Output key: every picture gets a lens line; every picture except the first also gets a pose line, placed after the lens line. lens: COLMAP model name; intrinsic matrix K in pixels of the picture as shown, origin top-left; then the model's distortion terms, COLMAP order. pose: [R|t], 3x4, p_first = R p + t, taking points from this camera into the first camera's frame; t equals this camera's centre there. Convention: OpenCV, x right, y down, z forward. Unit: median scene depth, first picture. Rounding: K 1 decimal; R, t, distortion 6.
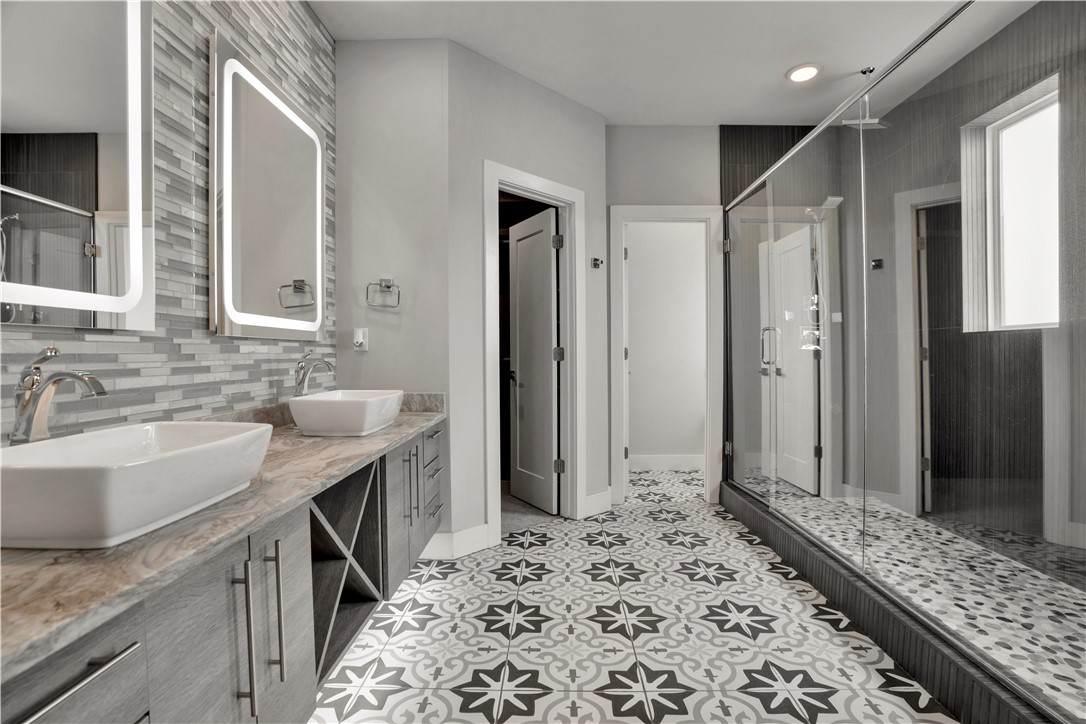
lens RADIAL K [[509.5, 0, 548.0], [0, 509.5, 358.1], [0, 0, 1]] dist [-0.065533, 0.023909]
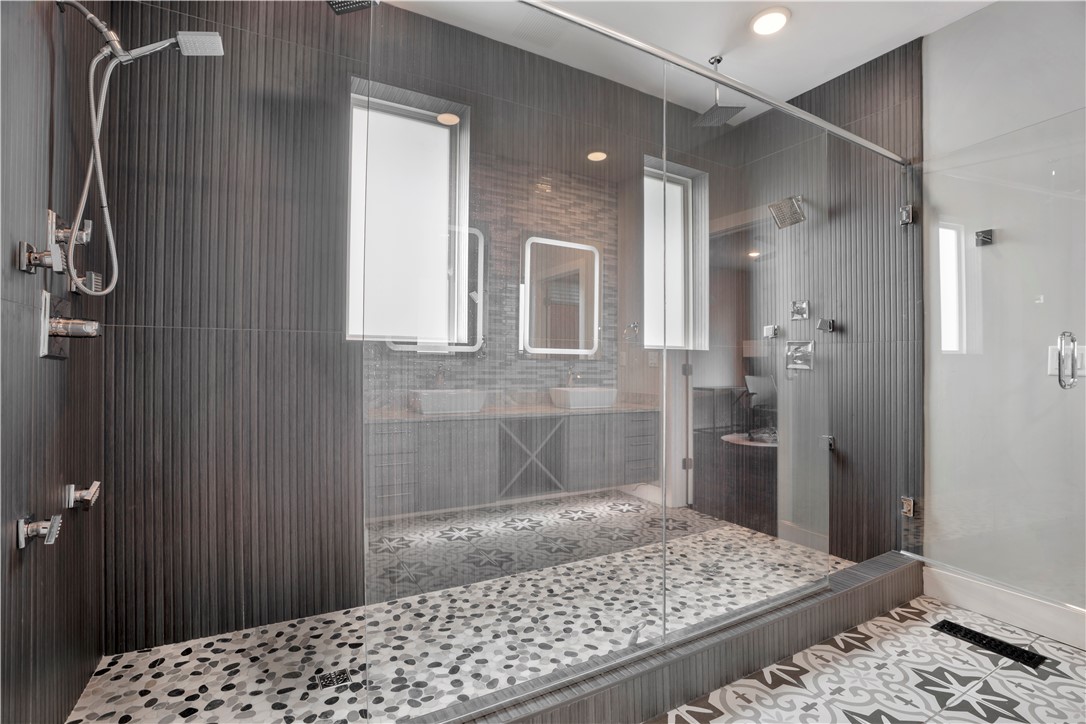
lens RADIAL K [[509.5, 0, 553.0], [0, 509.5, 357.3], [0, 0, 1]] dist [-0.065533, 0.023909]
pose [[-0.511003, 0.008146, 0.859540, 0.022886], [-0.003243, 0.999930, -0.011405, -0.023568], [-0.859573, -0.008616, -0.510941, 1.585278]]
